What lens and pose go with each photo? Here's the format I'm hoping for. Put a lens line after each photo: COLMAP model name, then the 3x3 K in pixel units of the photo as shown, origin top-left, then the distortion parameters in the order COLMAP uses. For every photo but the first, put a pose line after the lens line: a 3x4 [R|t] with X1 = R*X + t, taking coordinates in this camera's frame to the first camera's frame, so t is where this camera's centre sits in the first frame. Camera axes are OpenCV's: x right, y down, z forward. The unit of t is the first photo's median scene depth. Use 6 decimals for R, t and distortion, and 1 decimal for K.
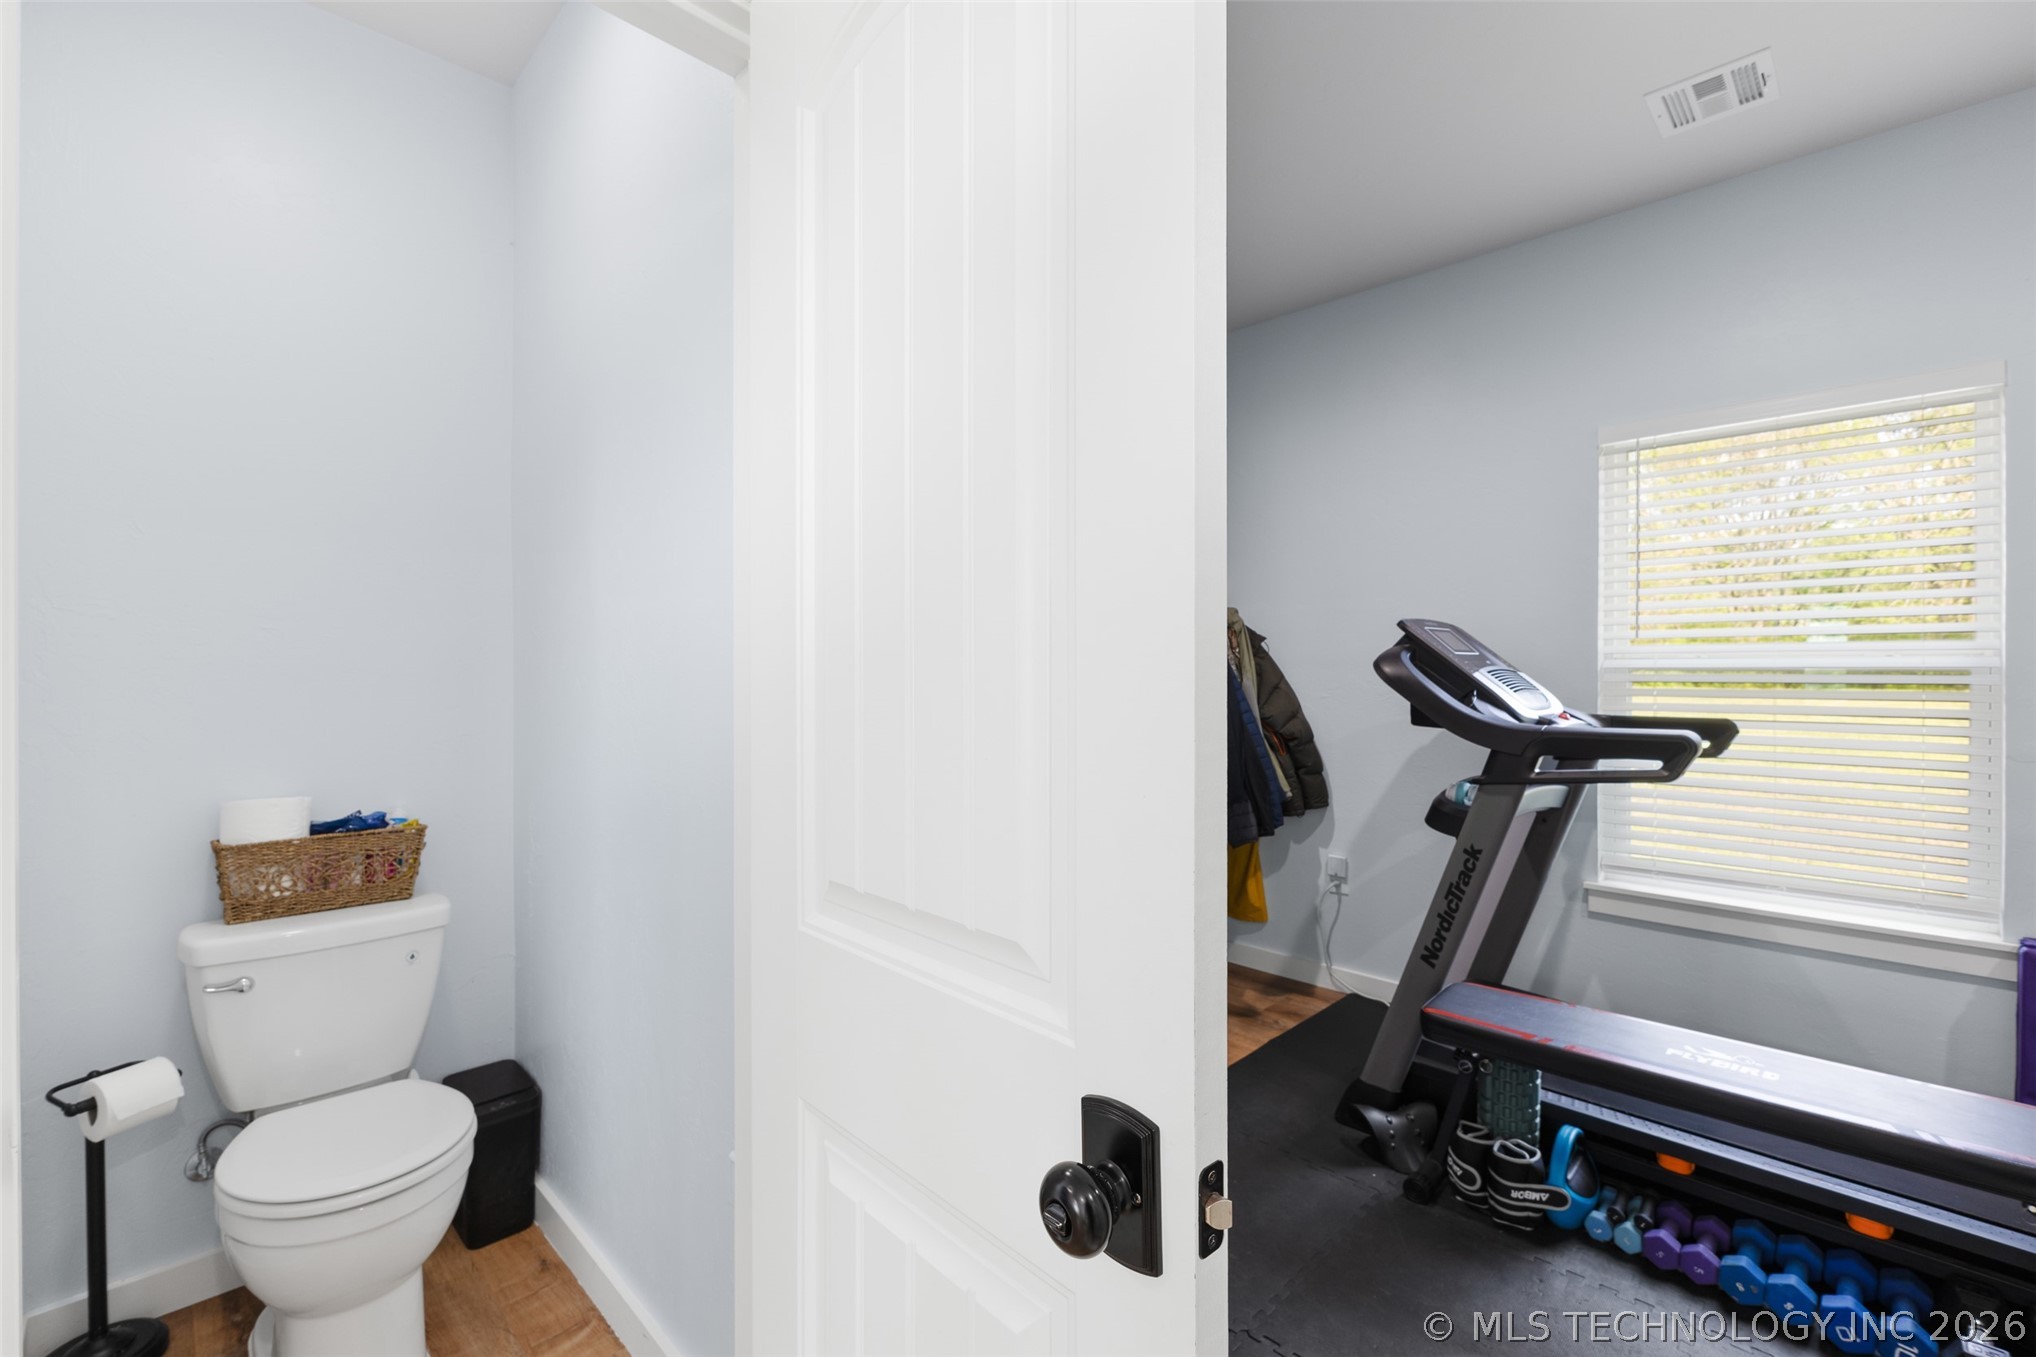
lens RADIAL K [[872.2, 0, 1023.4], [0, 872.2, 674.7], [0, 0, 1]] dist [0.010026, -0.002950]
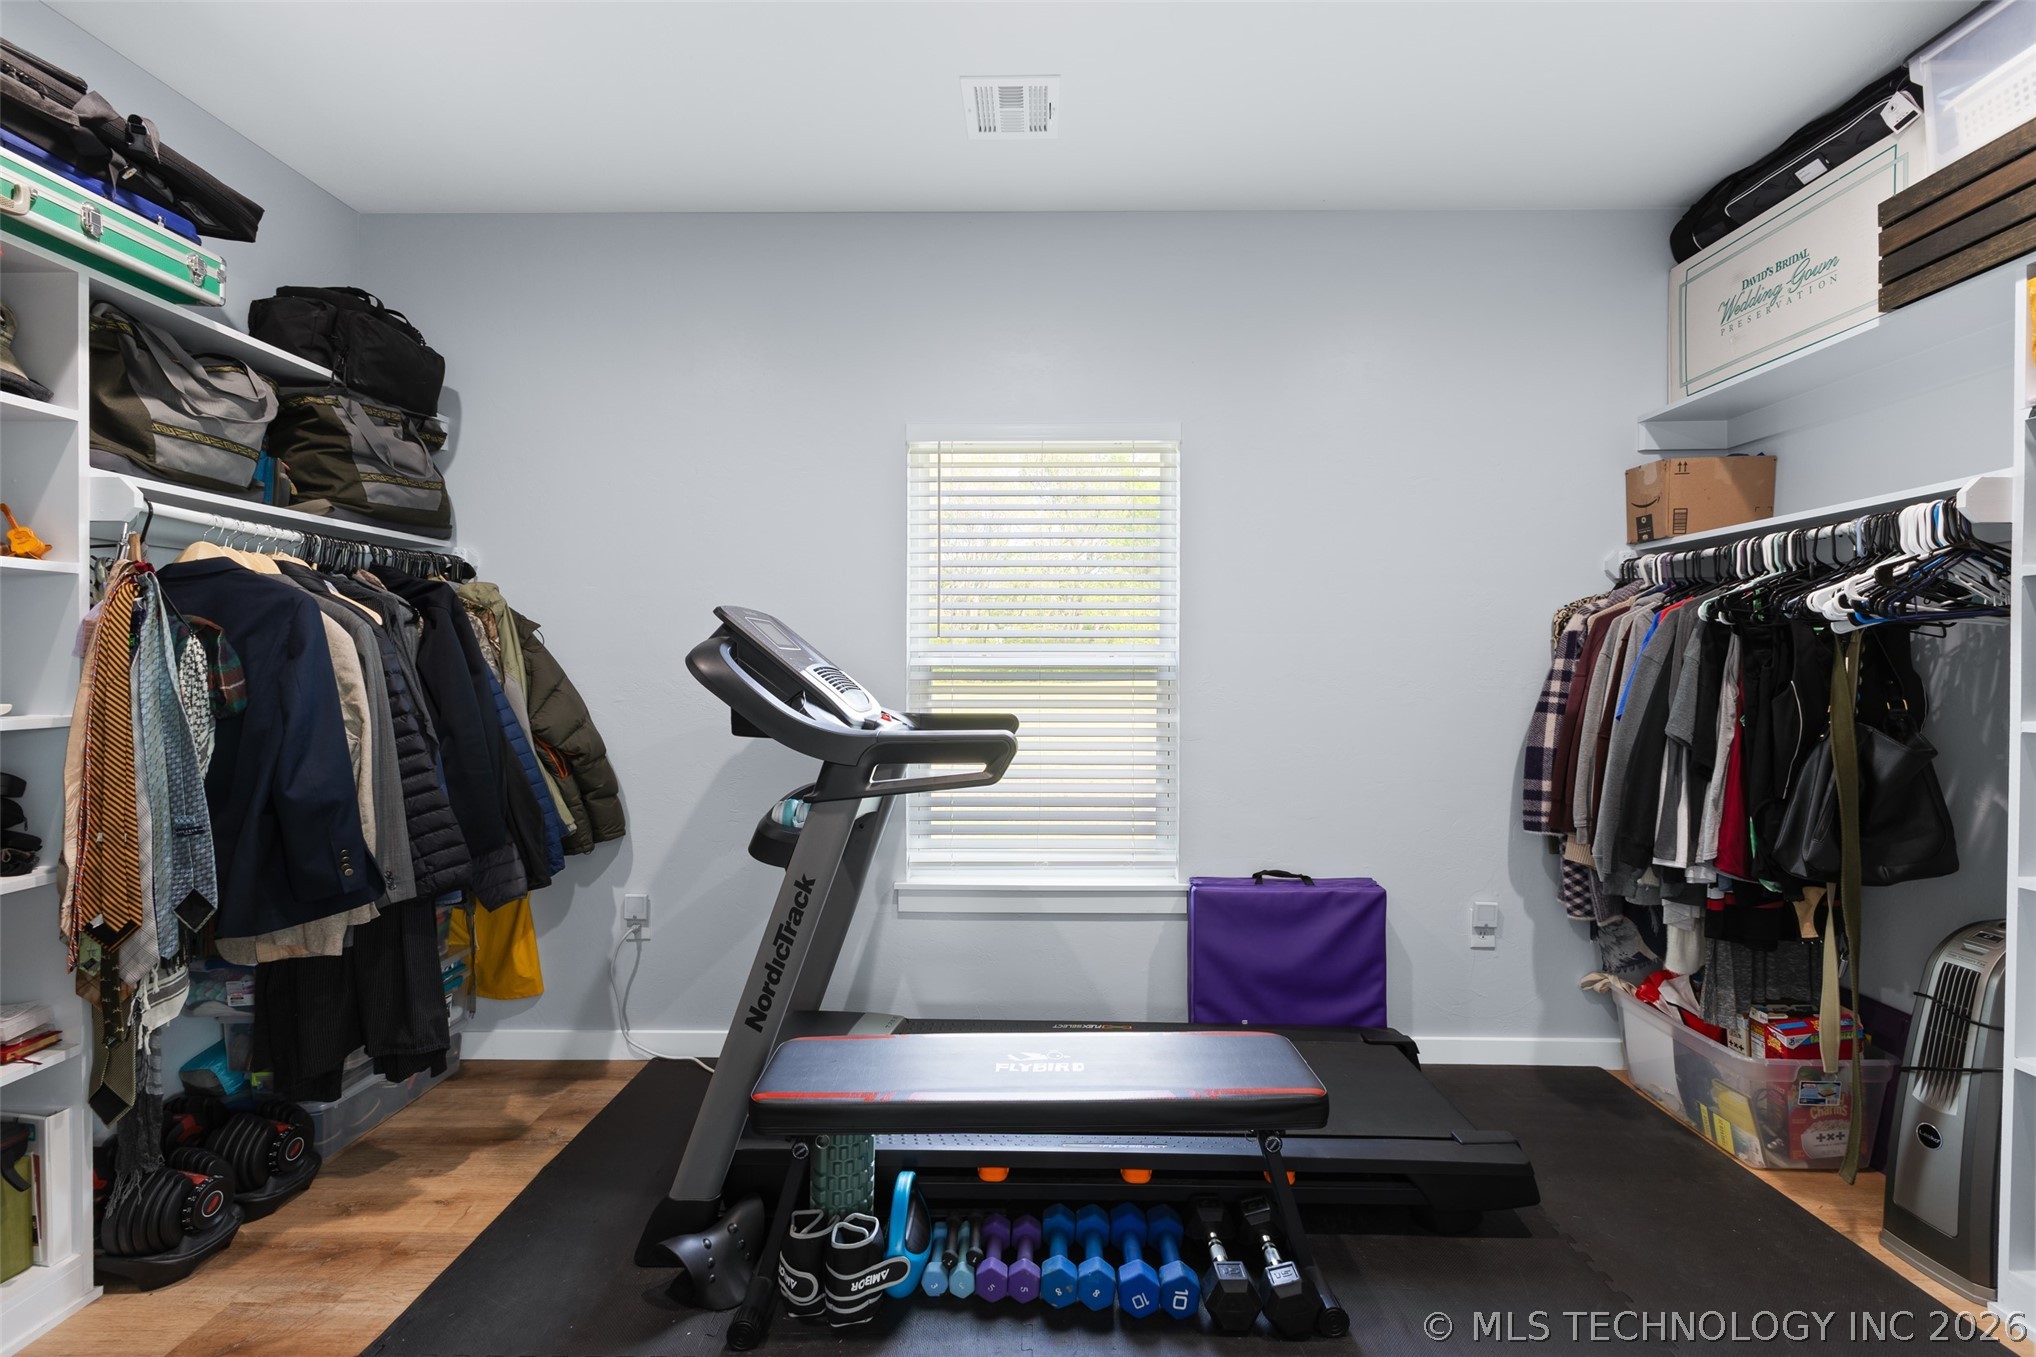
lens RADIAL K [[872.2, 0, 1026.6], [0, 872.2, 674.2], [0, 0, 1]] dist [0.010026, -0.002950]
pose [[0.717797, -0.002409, 0.696248, 0.077697], [0.000698, 0.999996, 0.002740, -0.001506], [-0.696252, -0.001481, 0.717796, 0.236222]]
